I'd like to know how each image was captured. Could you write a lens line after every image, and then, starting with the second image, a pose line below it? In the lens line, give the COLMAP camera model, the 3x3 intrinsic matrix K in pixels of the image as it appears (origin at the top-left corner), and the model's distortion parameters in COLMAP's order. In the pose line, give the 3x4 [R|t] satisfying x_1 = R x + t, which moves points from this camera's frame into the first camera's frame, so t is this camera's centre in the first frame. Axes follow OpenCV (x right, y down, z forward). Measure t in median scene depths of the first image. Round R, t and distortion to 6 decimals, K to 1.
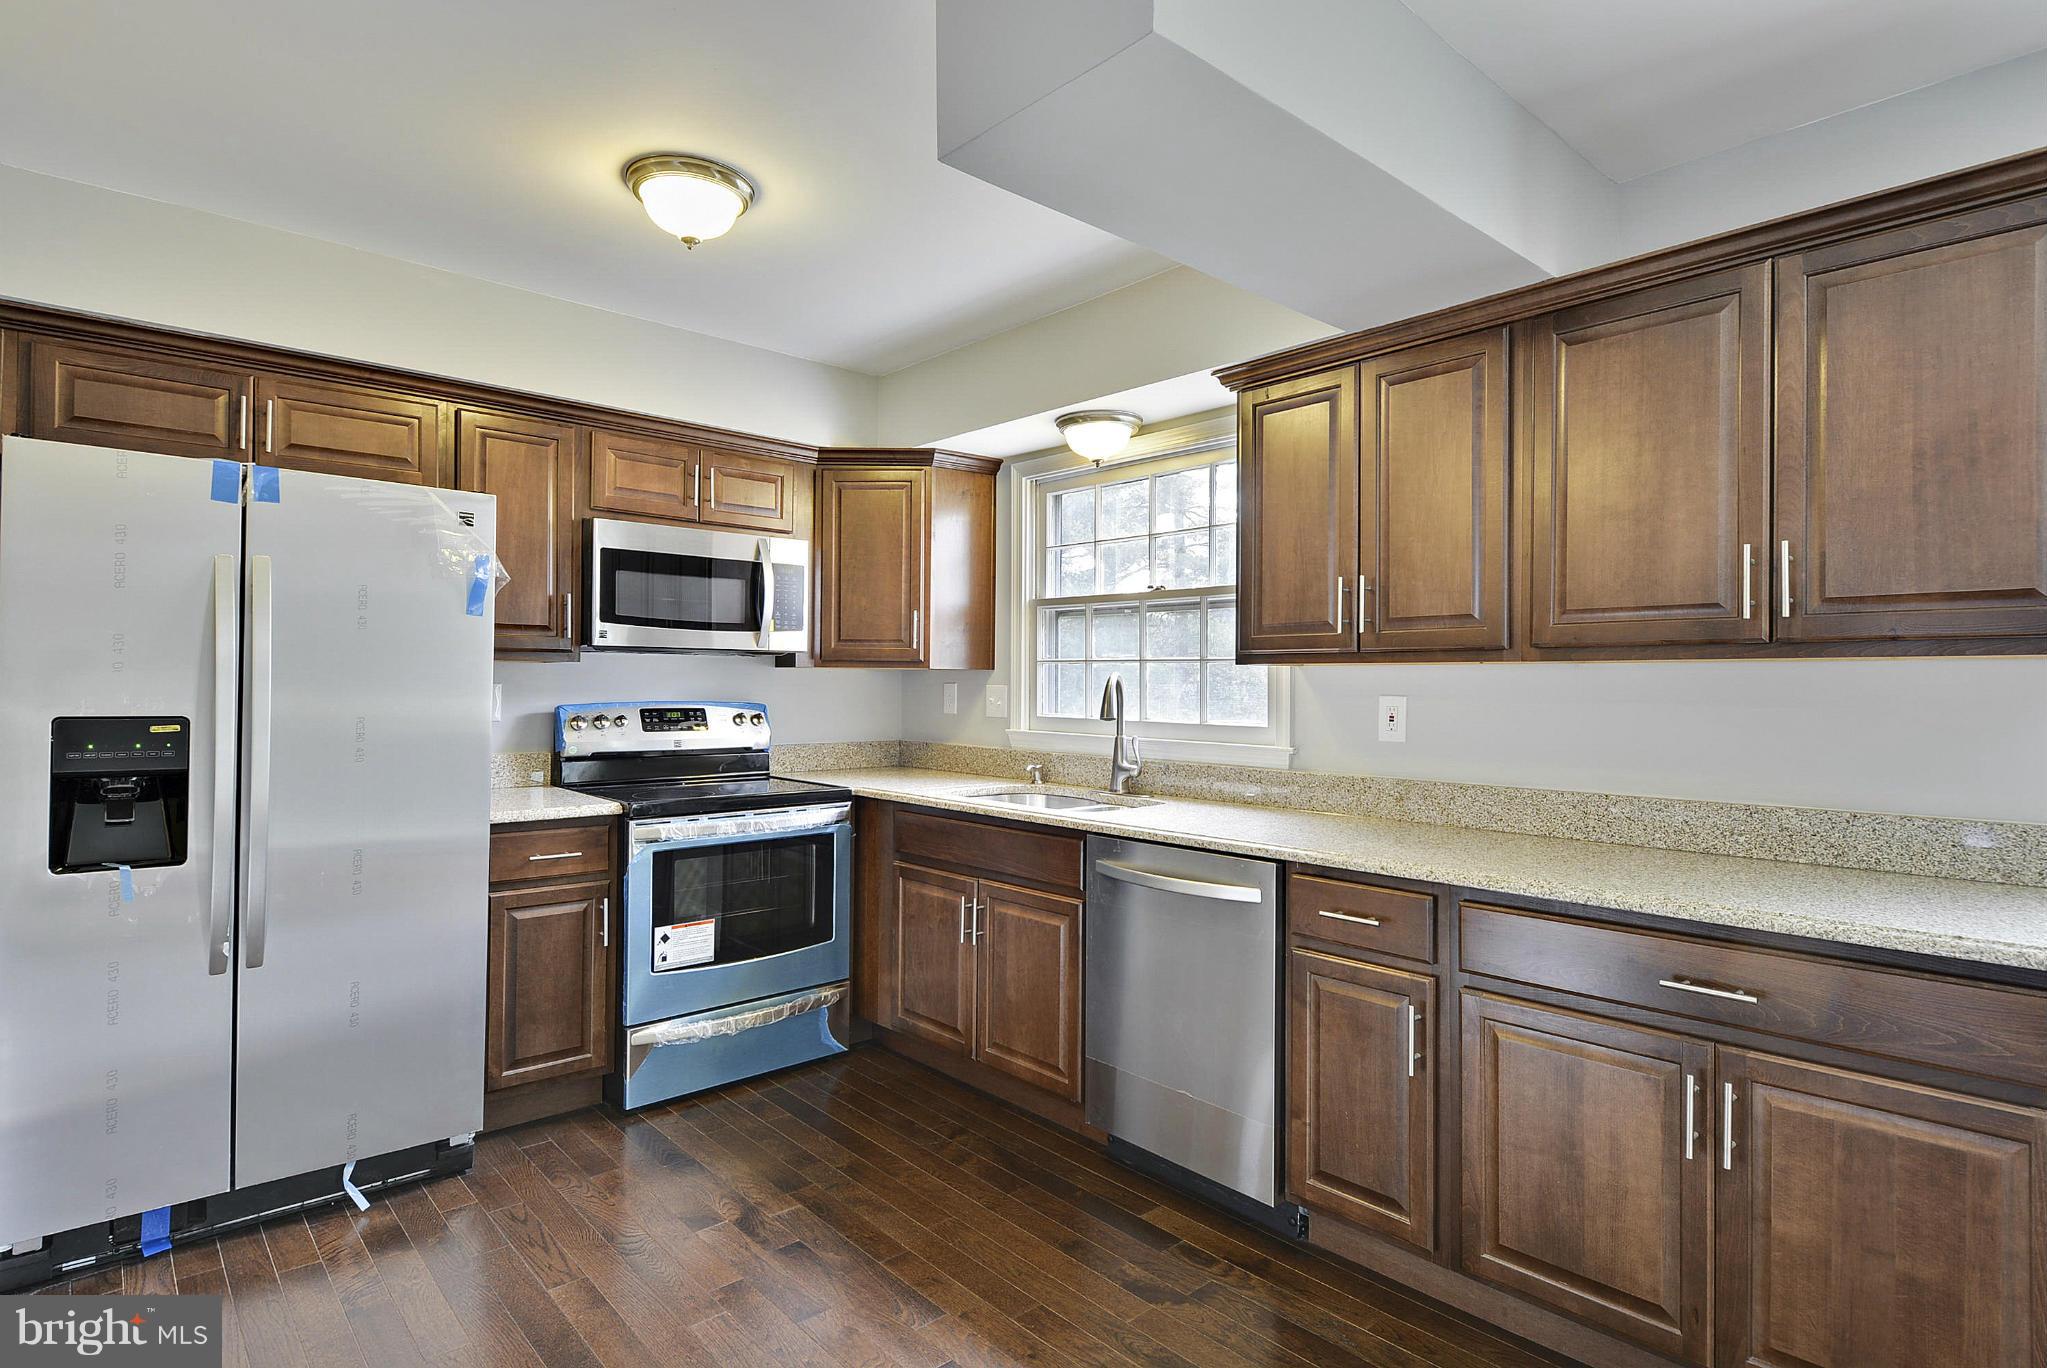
lens RADIAL K [[1061.1, 0, 1025.5], [0, 1061.1, 668.9], [0, 0, 1]] dist [0.000264, -0.019810]
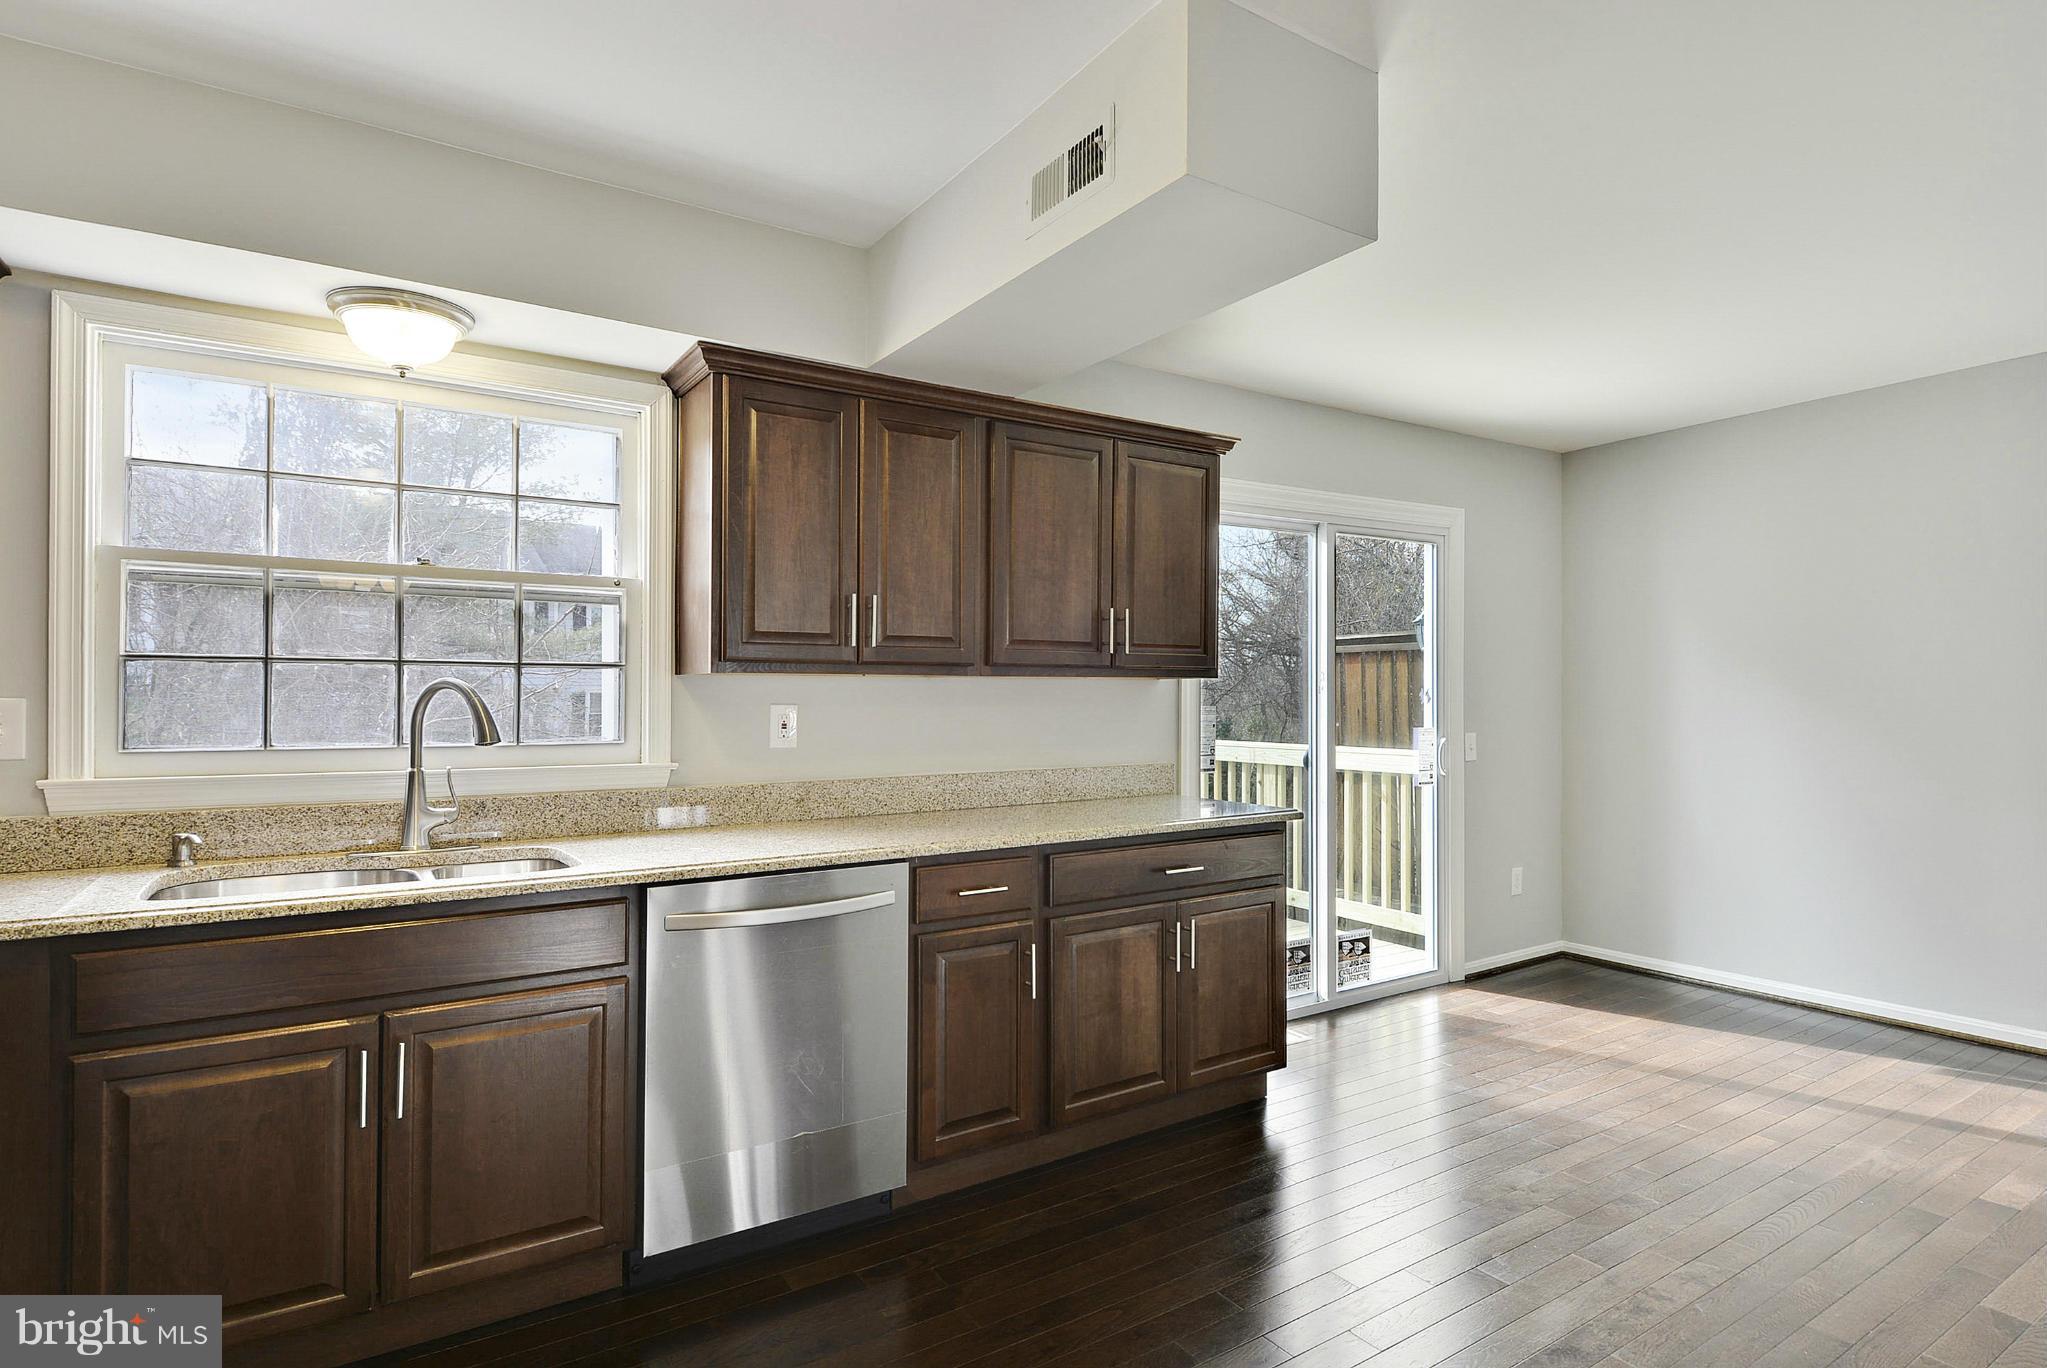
lens RADIAL K [[1068.0, 0, 1023.5], [0, 1068.0, 684.0], [0, 0, 1]] dist [-0.000365, -0.000942]
pose [[0.137677, 0.005357, 0.990463, -0.376603], [-0.011458, 0.999927, -0.003815, 0.003477], [-0.990411, -0.010823, 0.137728, 0.342546]]
